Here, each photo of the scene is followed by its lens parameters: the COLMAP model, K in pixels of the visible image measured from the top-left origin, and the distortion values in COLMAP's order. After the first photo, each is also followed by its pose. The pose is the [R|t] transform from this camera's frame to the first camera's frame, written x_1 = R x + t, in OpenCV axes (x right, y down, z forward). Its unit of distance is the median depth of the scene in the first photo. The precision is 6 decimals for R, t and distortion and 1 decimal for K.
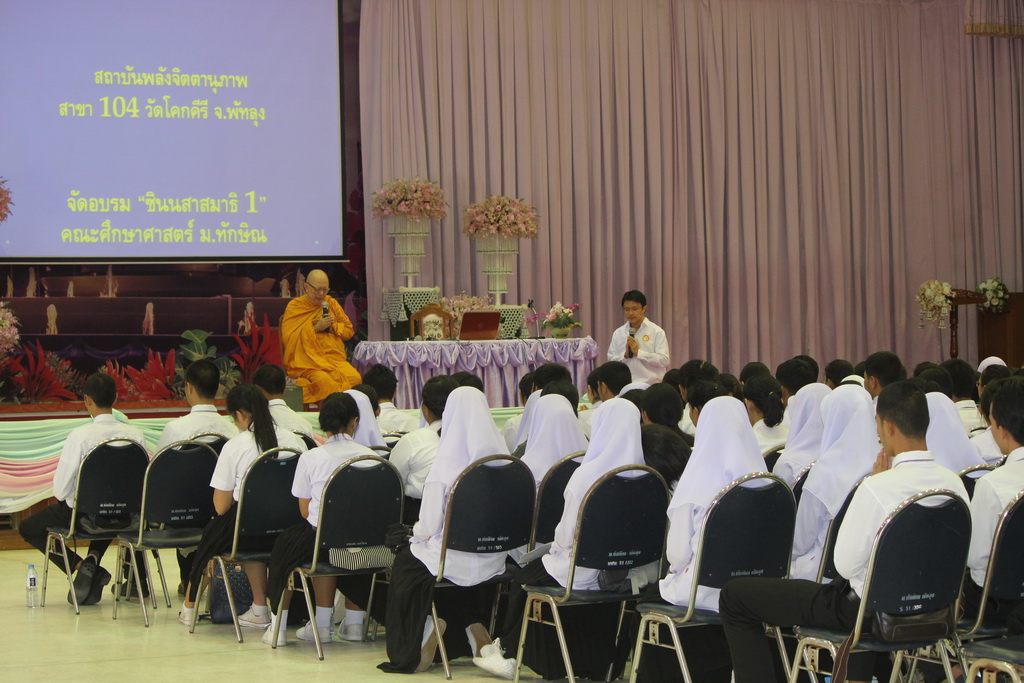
lens RADIAL K [[2870.2, 0, 512.0], [0, 2870.2, 341.5], [0, 0, 1]] dist [-0.218288, -1.746000]
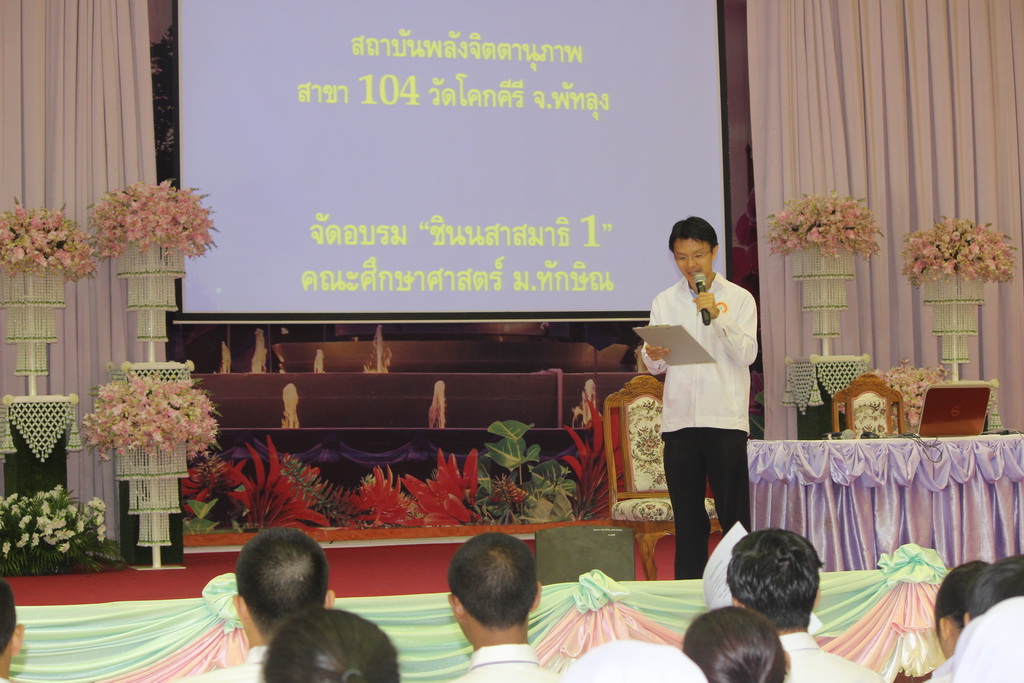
lens RADIAL K [[2673.6, 0, 512.0], [0, 2673.6, 341.5], [0, 0, 1]] dist [-0.400621, -0.493473]
pose [[0.989093, -0.009235, -0.147000, -0.017082], [0.004443, 0.999449, -0.032896, -0.002043], [0.147223, 0.031884, 0.988589, 0.380589]]
